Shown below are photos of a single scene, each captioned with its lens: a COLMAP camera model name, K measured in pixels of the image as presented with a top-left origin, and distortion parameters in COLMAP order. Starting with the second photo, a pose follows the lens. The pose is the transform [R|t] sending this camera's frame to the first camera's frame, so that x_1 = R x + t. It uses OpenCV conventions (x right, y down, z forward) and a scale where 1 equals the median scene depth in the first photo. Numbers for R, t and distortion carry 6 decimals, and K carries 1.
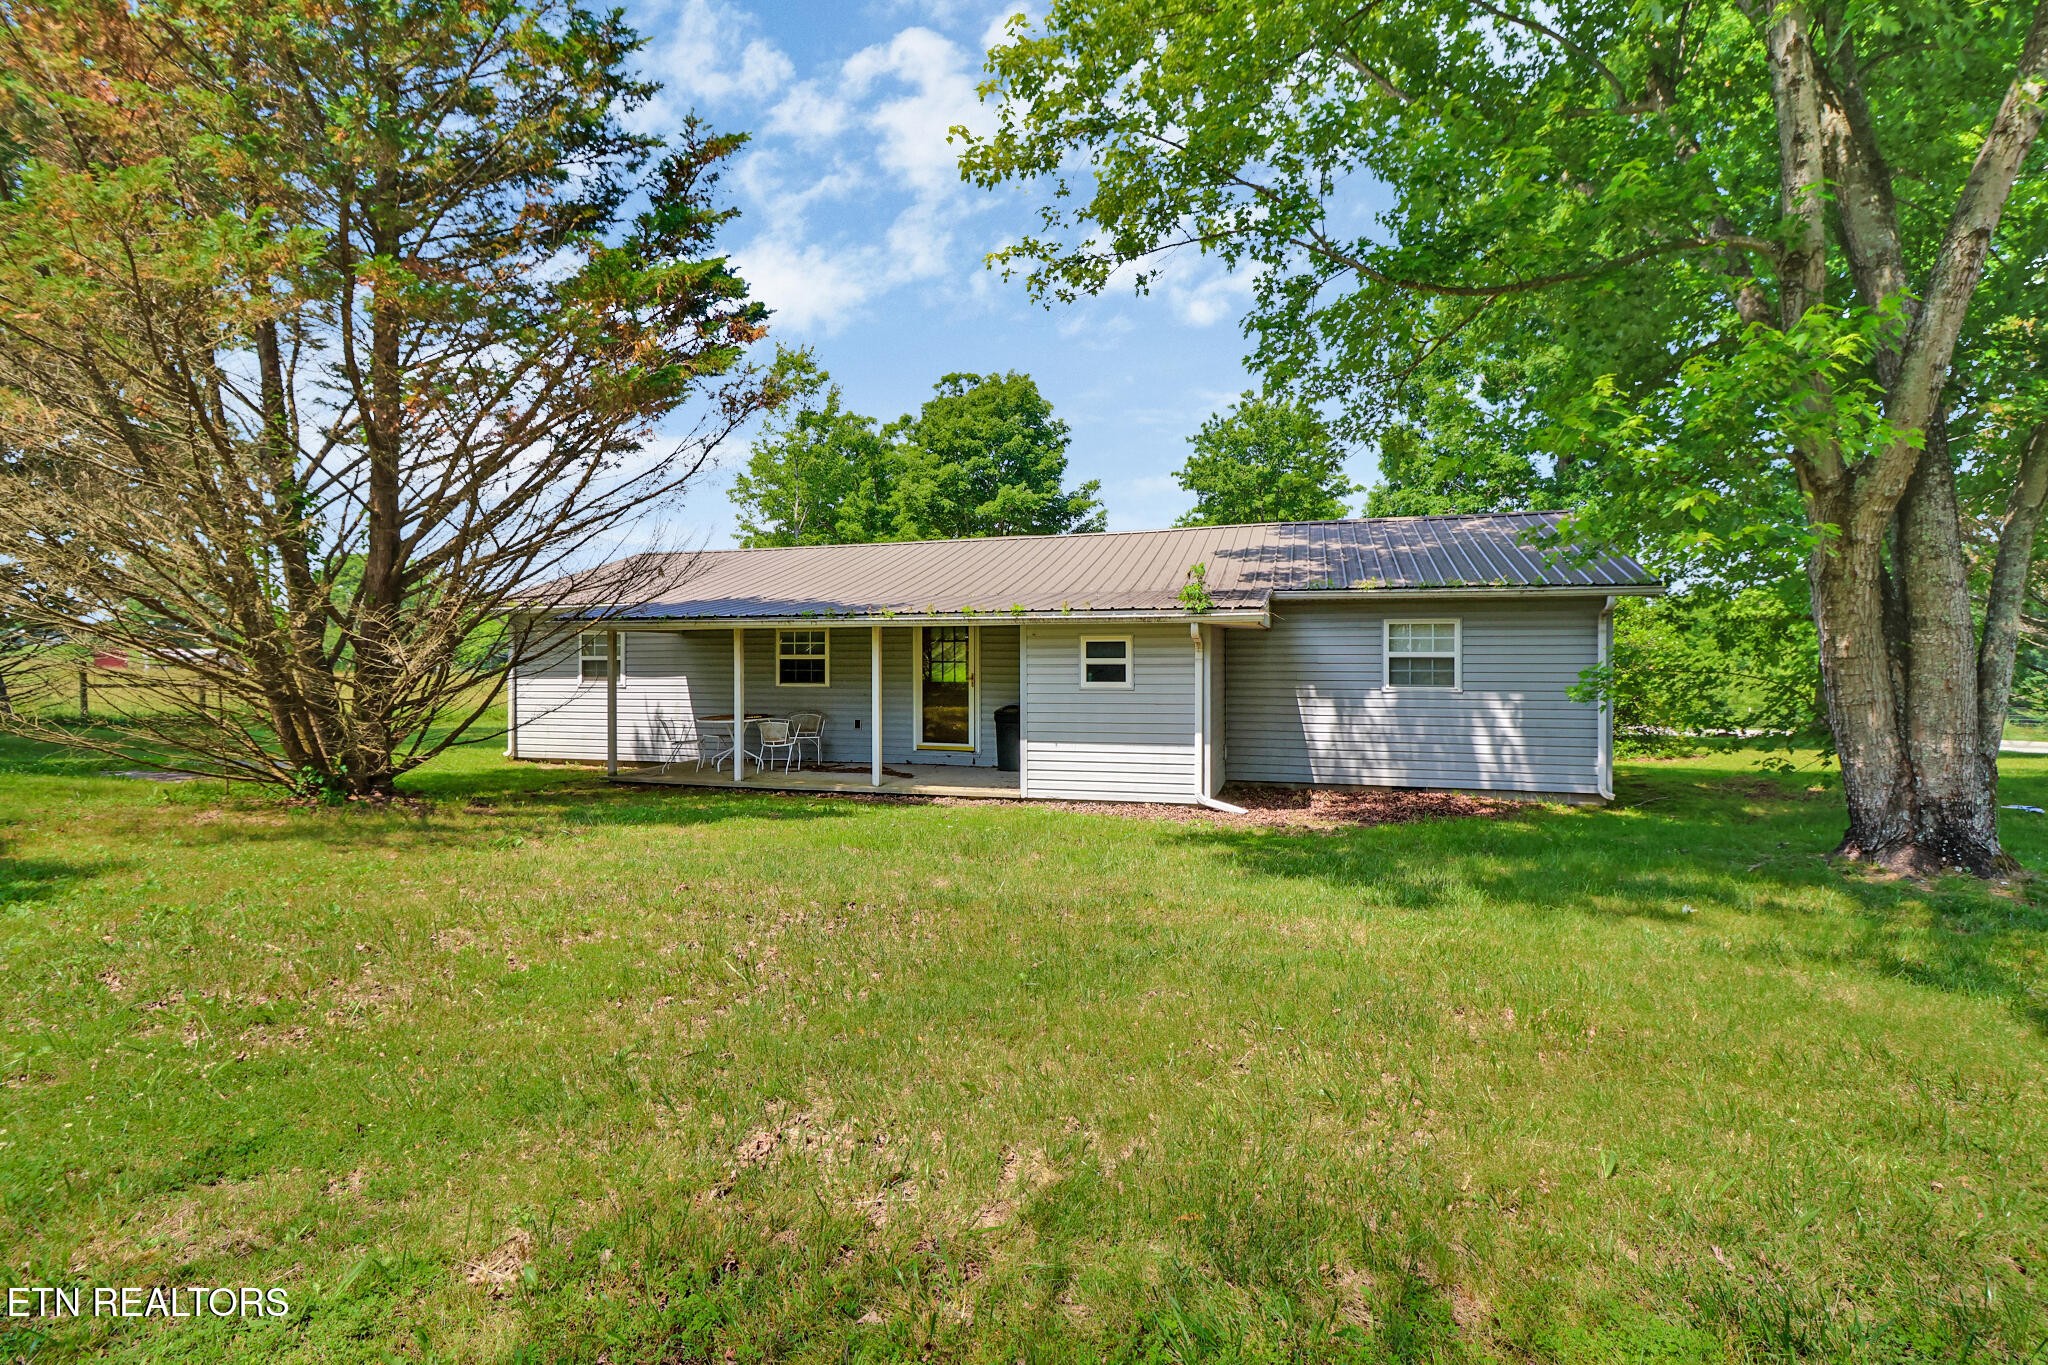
lens RADIAL K [[986.5, 0, 1024.0], [0, 986.5, 682.5], [0, 0, 1]] dist [-0.066025, 0.000020]
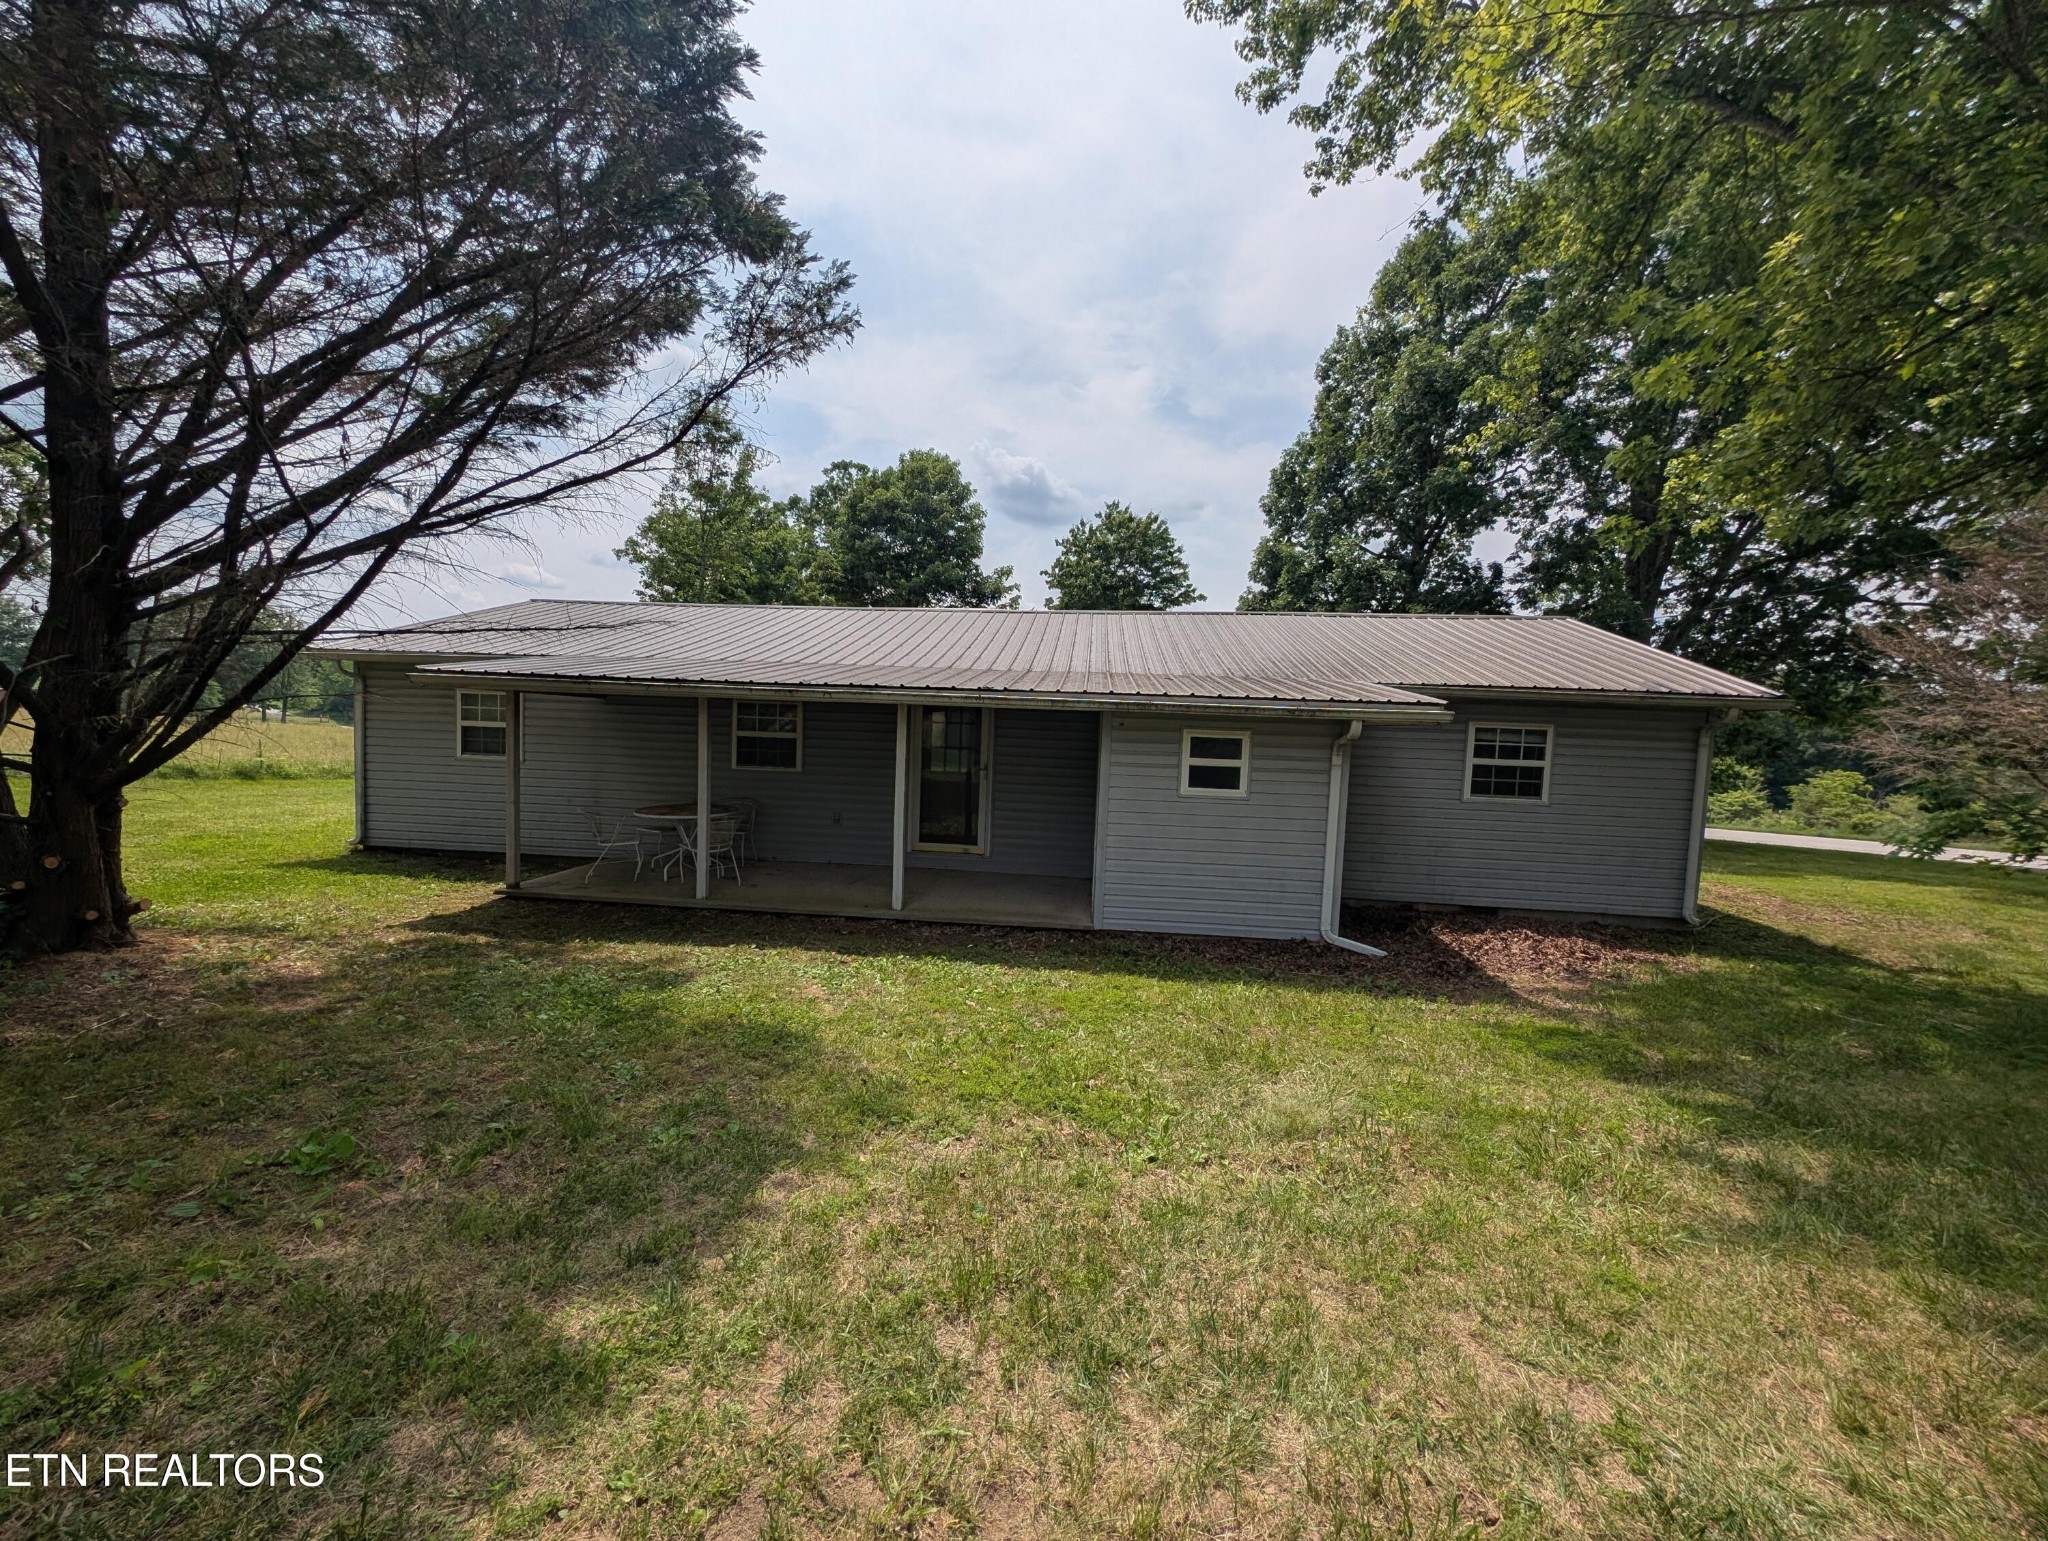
lens RADIAL K [[770.6, 0, 1024.0], [0, 770.6, 770.5], [0, 0, 1]] dist [0.001058, -0.000089]
pose [[0.974403, 0.026105, 0.223289, -0.172021], [-0.033326, 0.999034, 0.028630, -0.023261], [-0.222326, -0.035338, 0.974332, 0.359243]]
